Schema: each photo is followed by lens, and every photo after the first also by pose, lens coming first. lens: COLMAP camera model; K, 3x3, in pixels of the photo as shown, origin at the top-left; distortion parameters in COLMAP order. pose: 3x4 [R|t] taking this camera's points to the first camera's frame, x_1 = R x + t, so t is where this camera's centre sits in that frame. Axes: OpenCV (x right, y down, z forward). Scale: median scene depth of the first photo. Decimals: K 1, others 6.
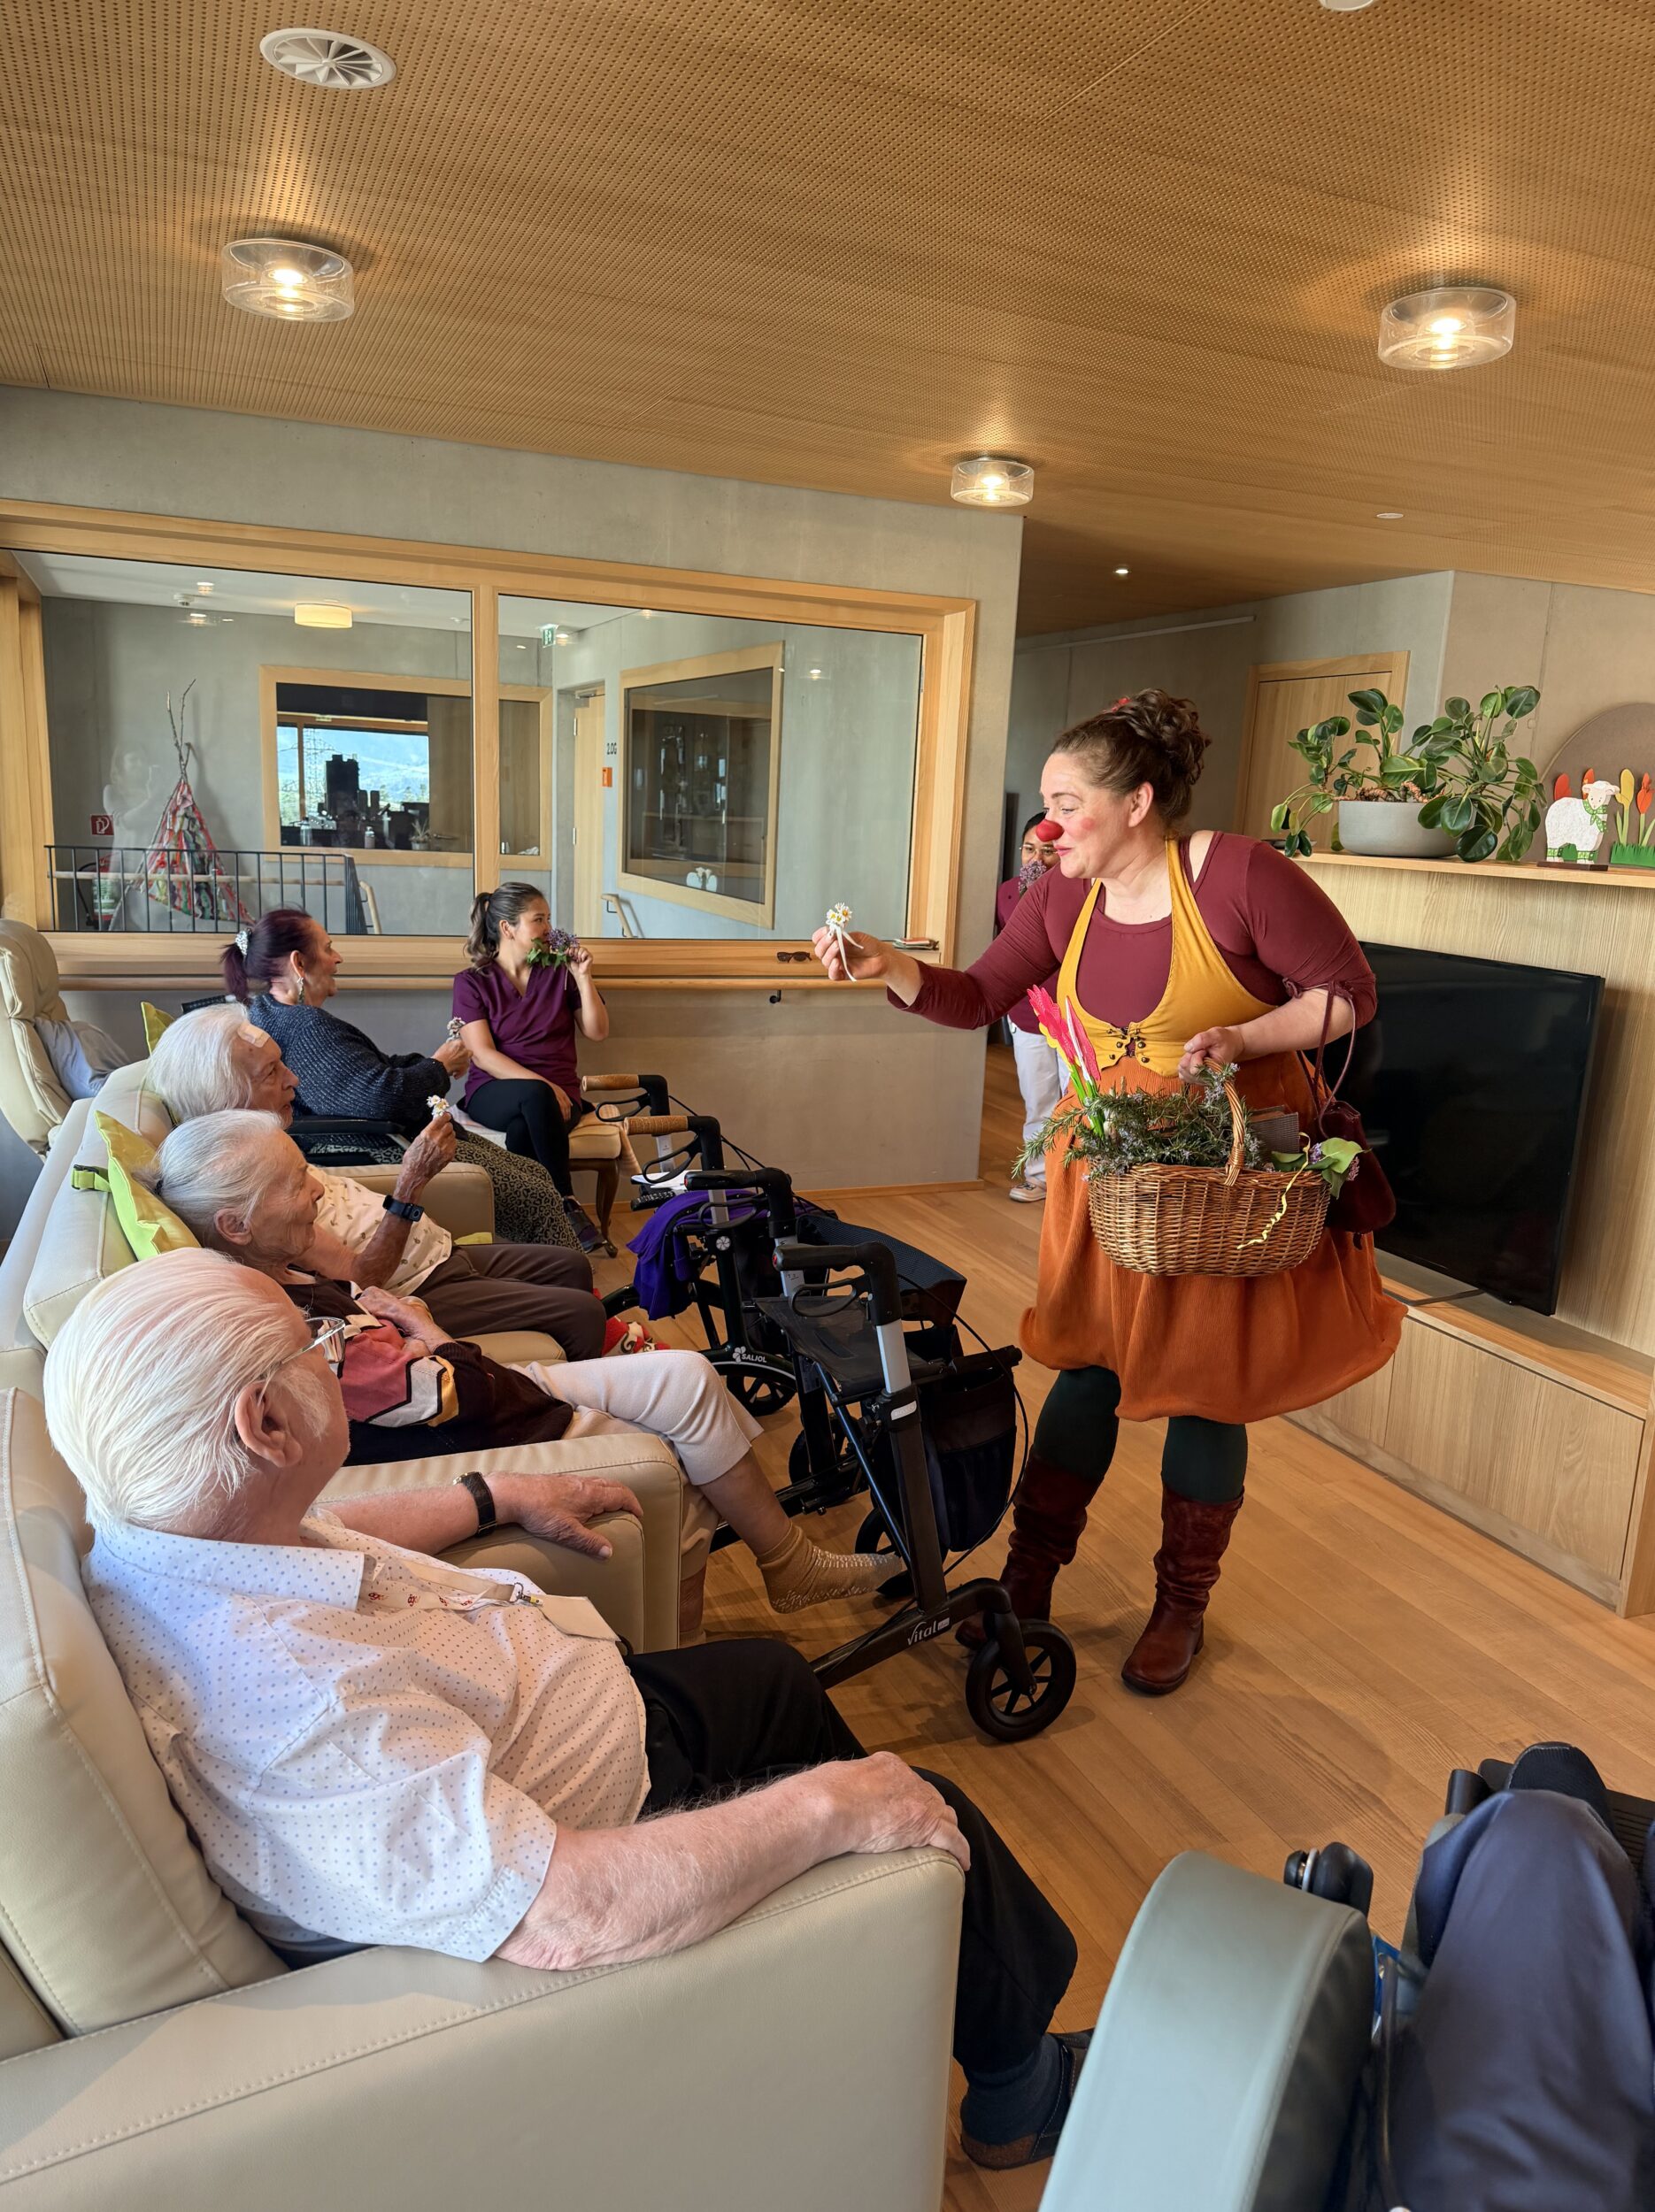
lens RADIAL K [[1557.6, 0, 824.7], [0, 1557.6, 1115.2], [0, 0, 1]] dist [0.024010, -0.027447]
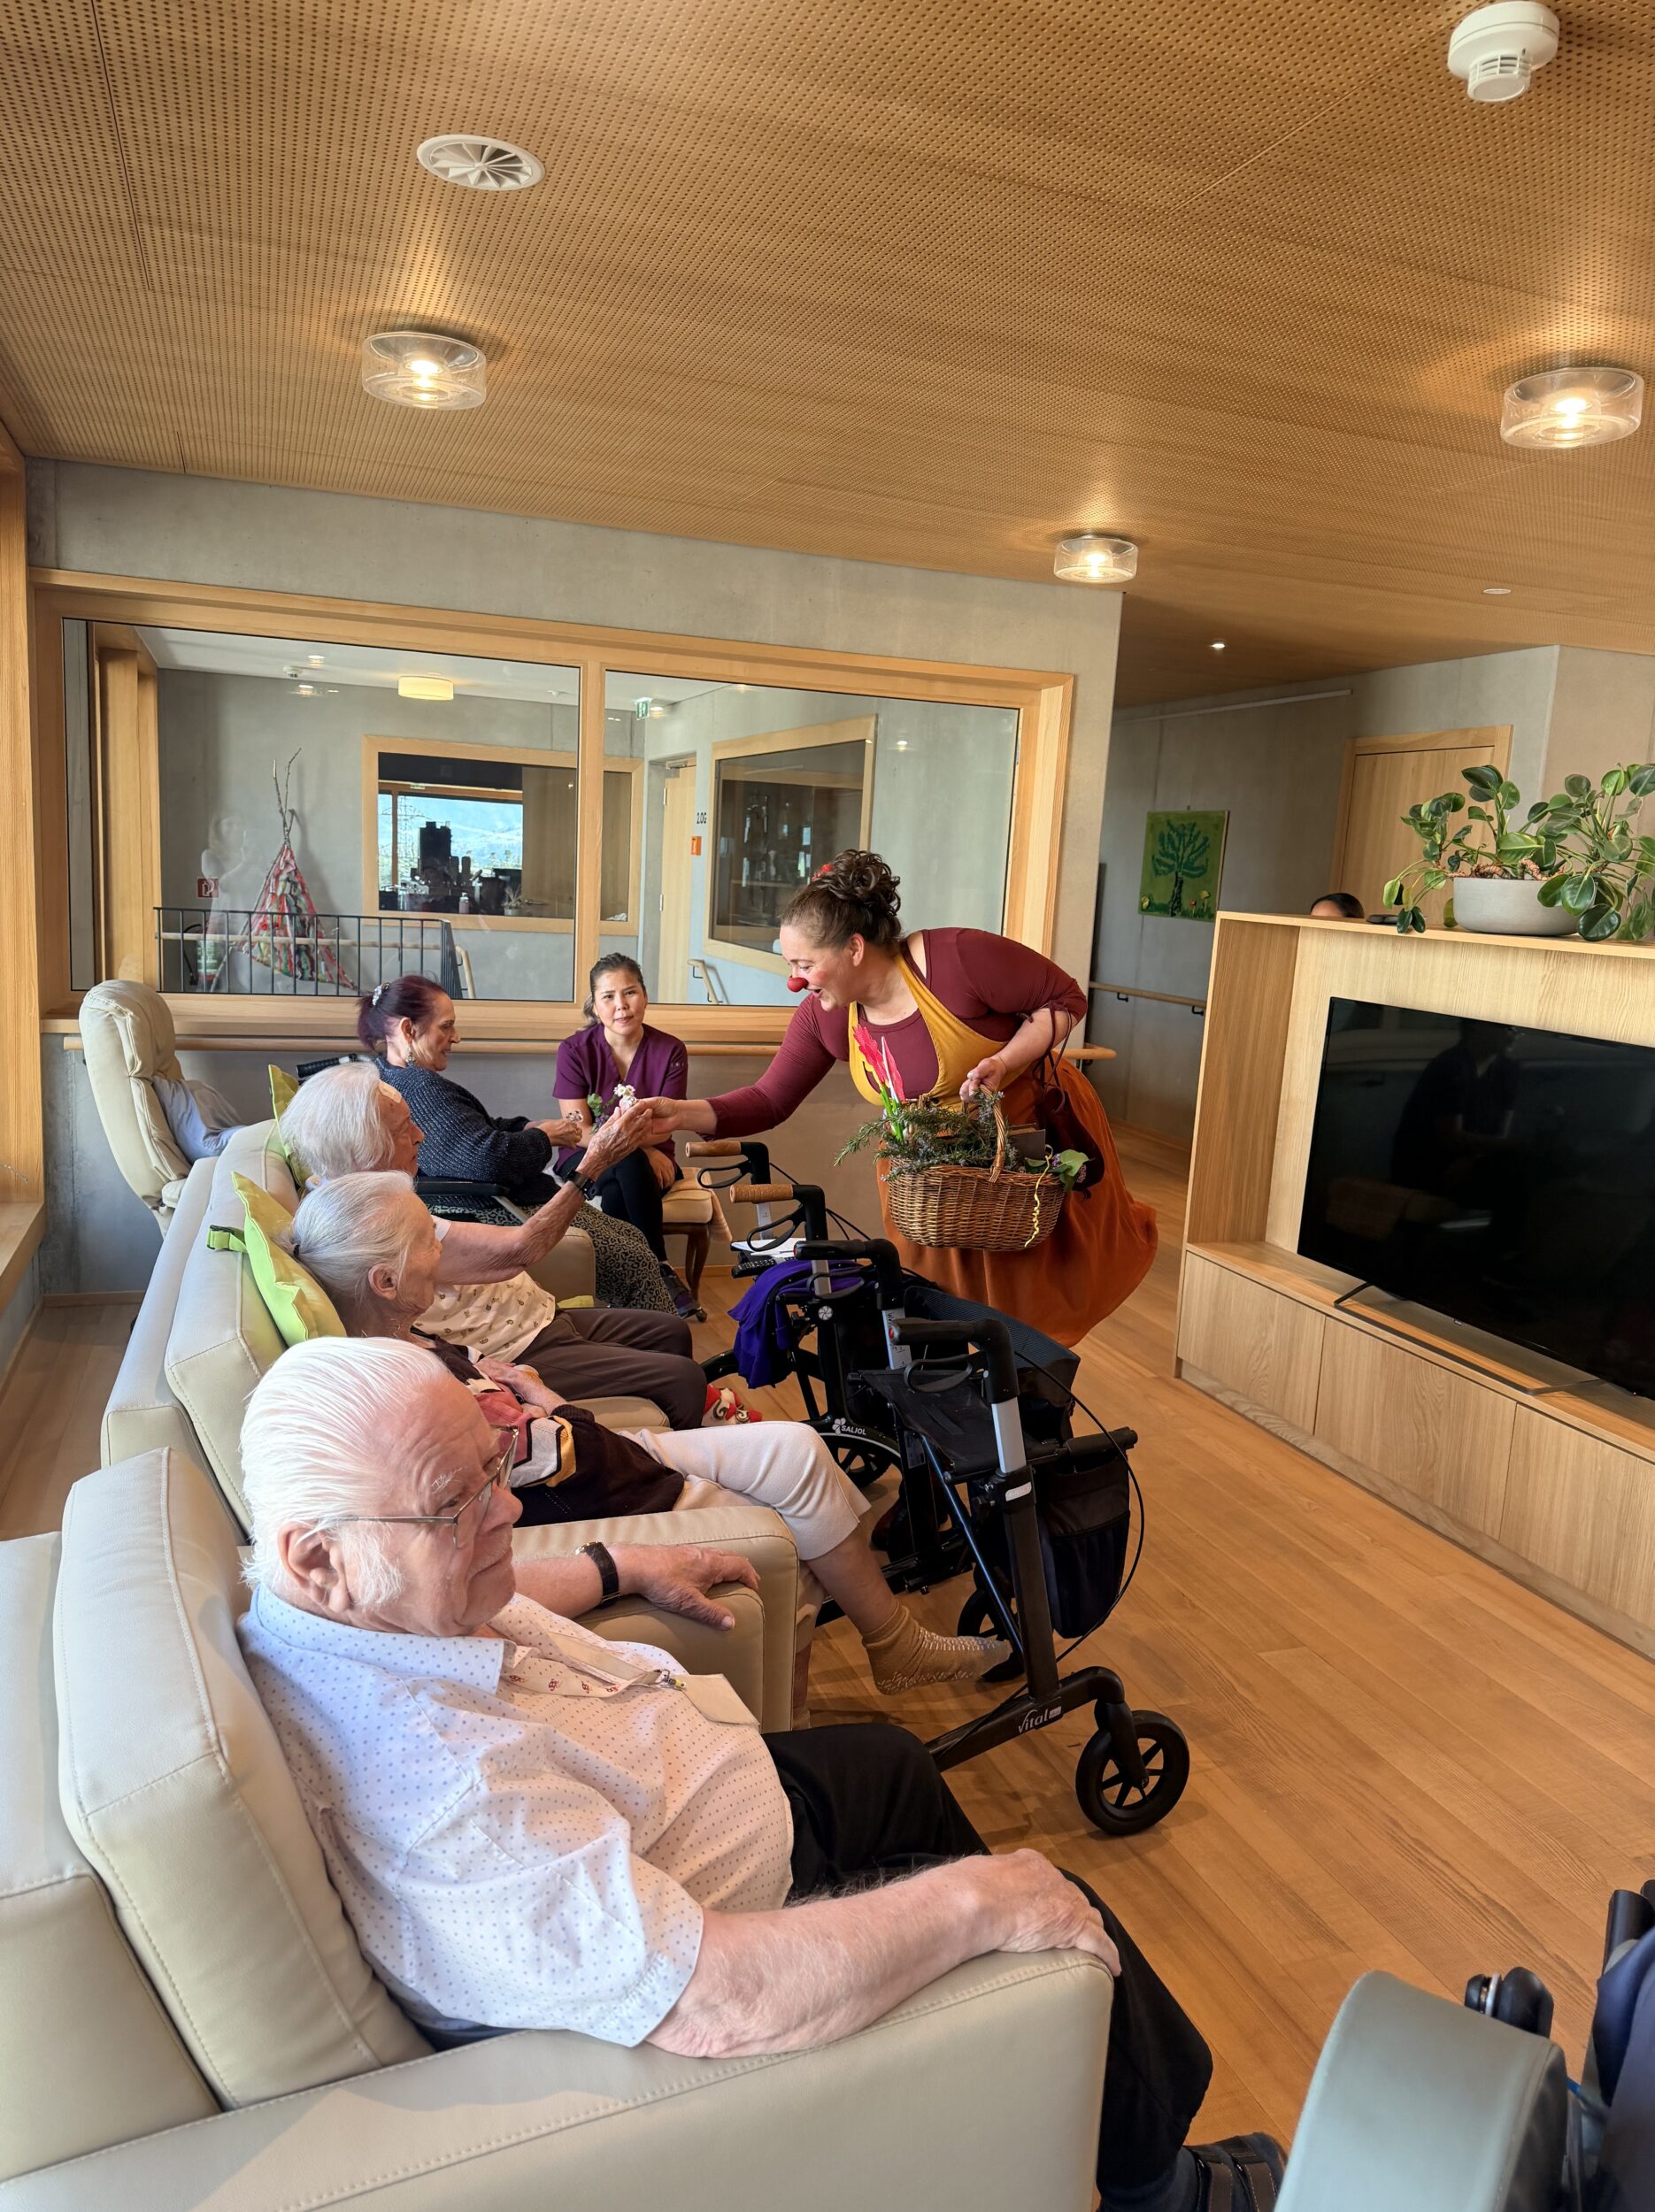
lens RADIAL K [[1557.6, 0, 813.3], [0, 1557.6, 1121.4], [0, 0, 1]] dist [0.024010, -0.027447]
pose [[0.998442, 0.016686, -0.053247, -0.019798], [-0.018695, 0.999124, -0.037453, -0.002938], [0.052575, 0.038390, 0.997879, -0.000251]]
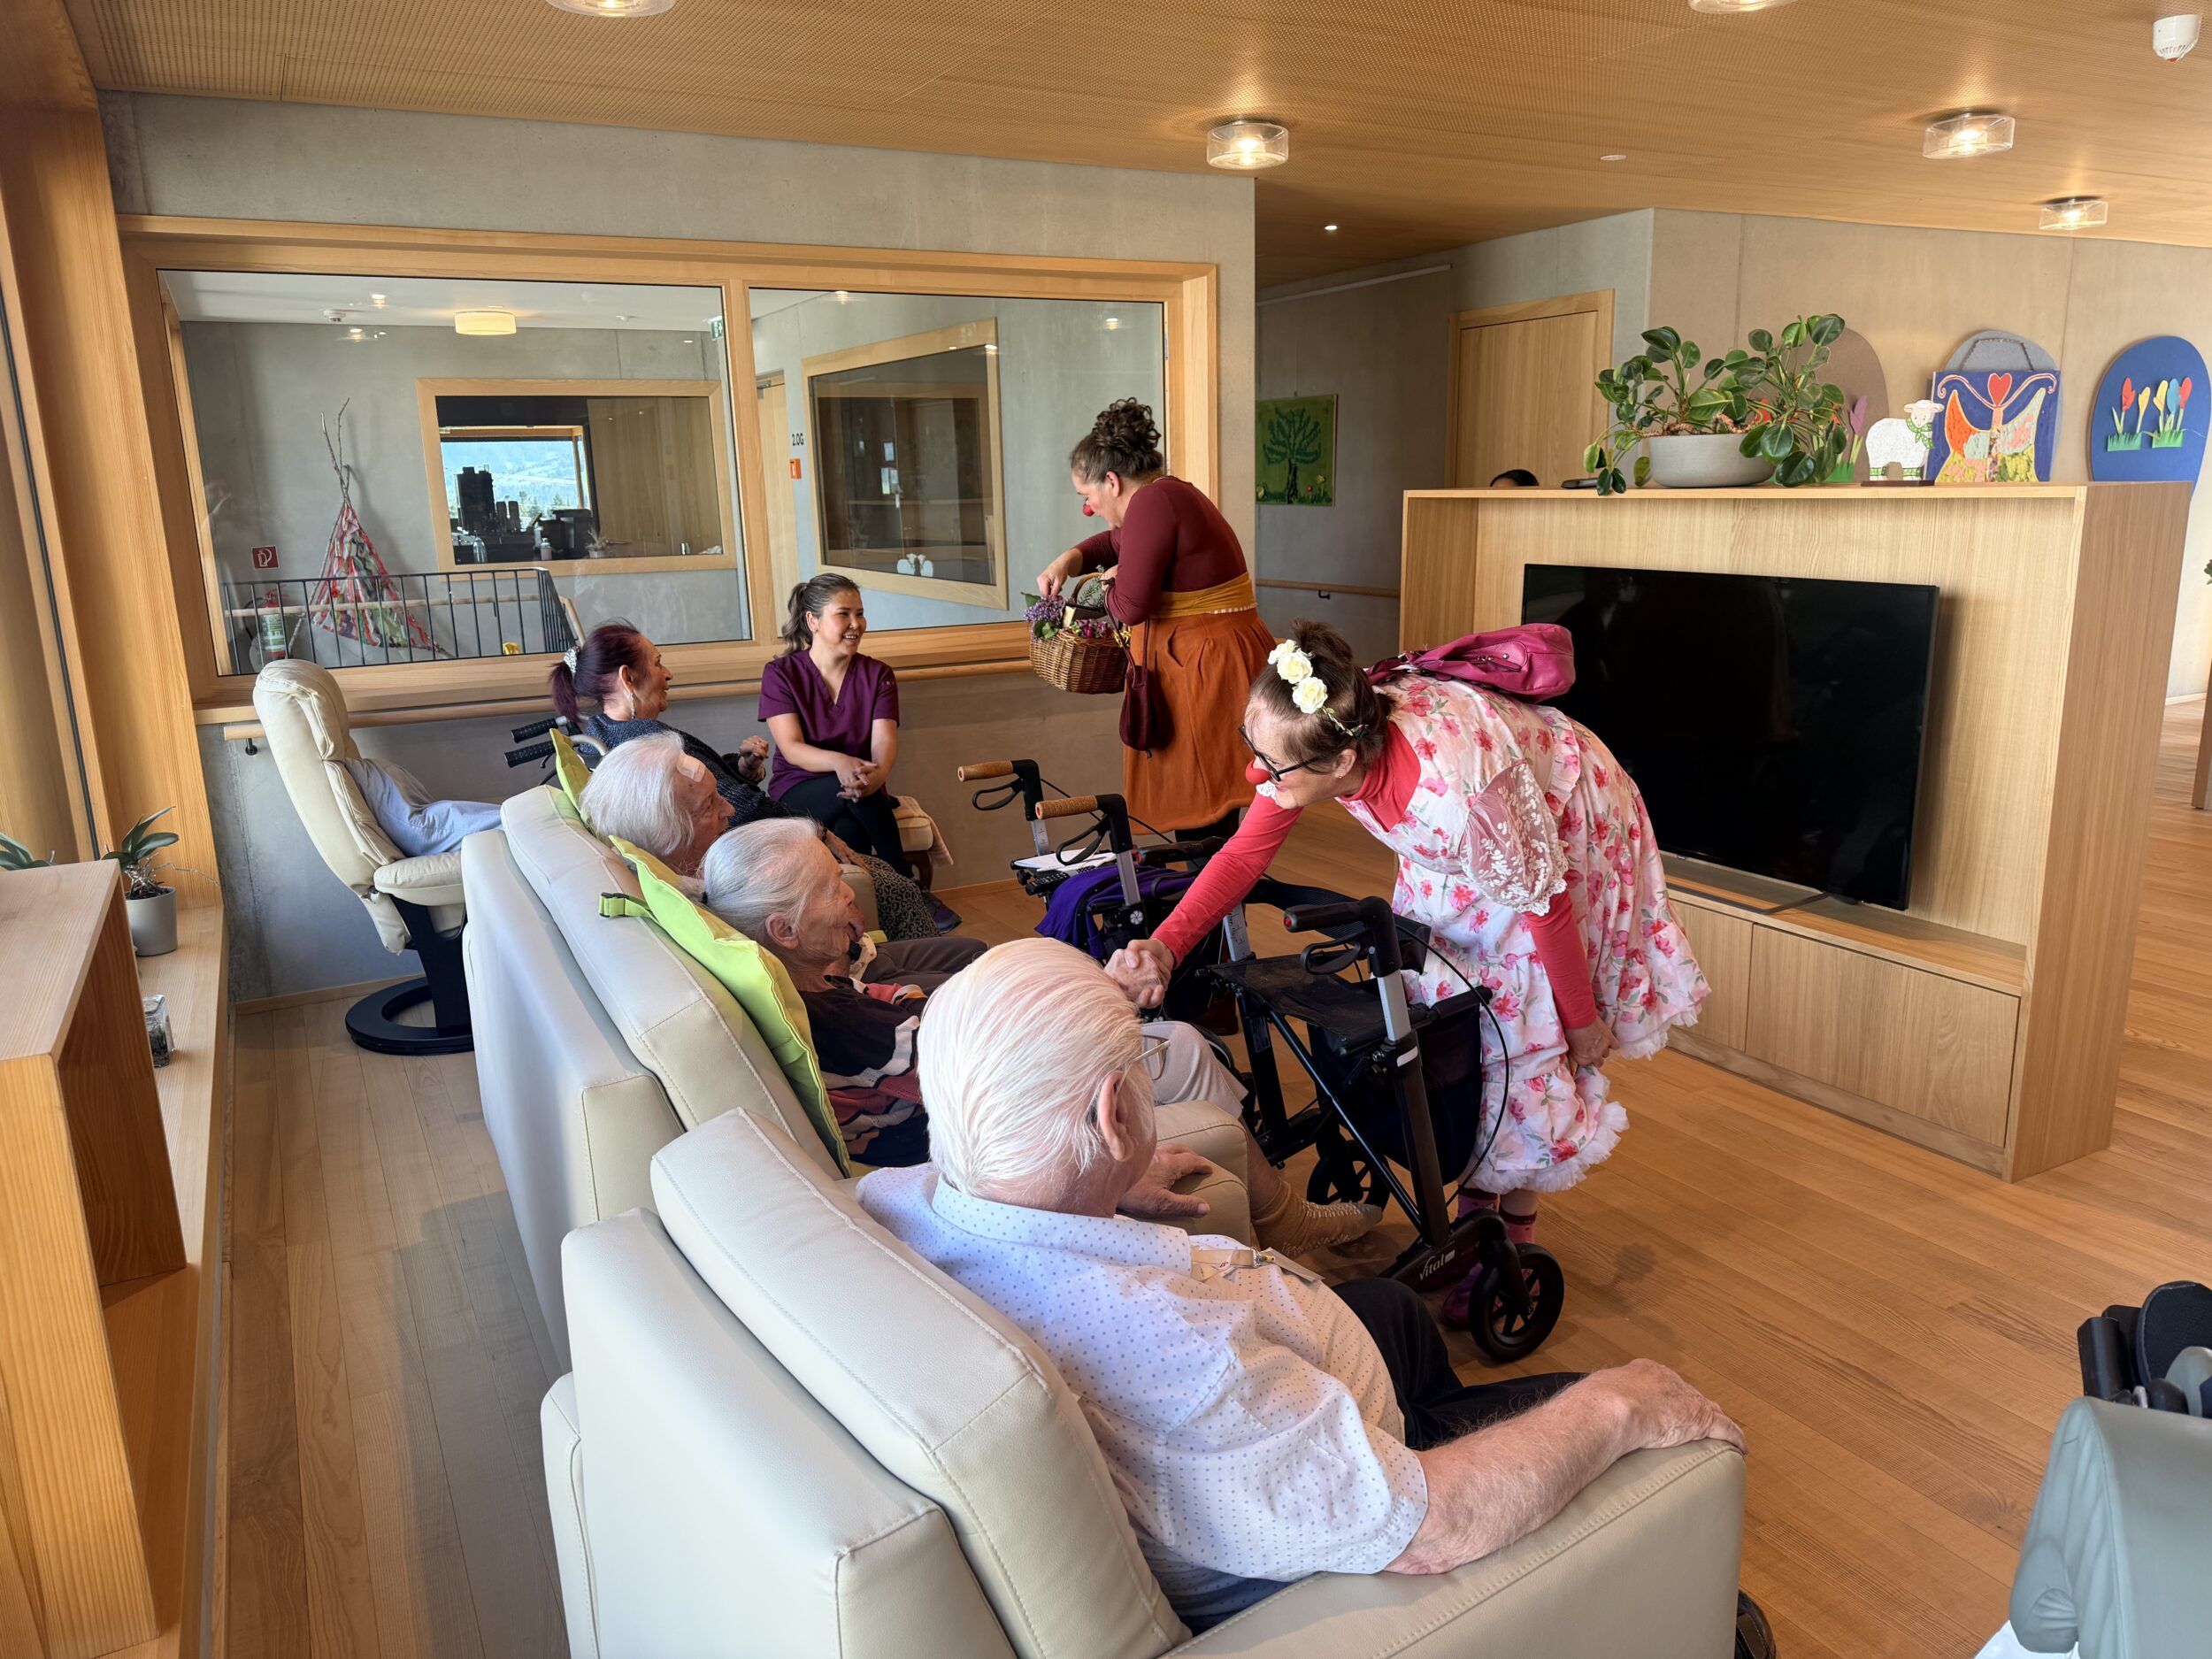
lens RADIAL K [[1557.4, 0, 1112.4], [0, 1557.4, 827.6], [0, 0, 1]] dist [0.024010, -0.027447]
pose [[0.992075, -0.091706, 0.085888, -0.142487], [0.089596, 0.995581, 0.028115, -0.004894], [-0.088087, -0.020197, 0.995908, -0.005547]]
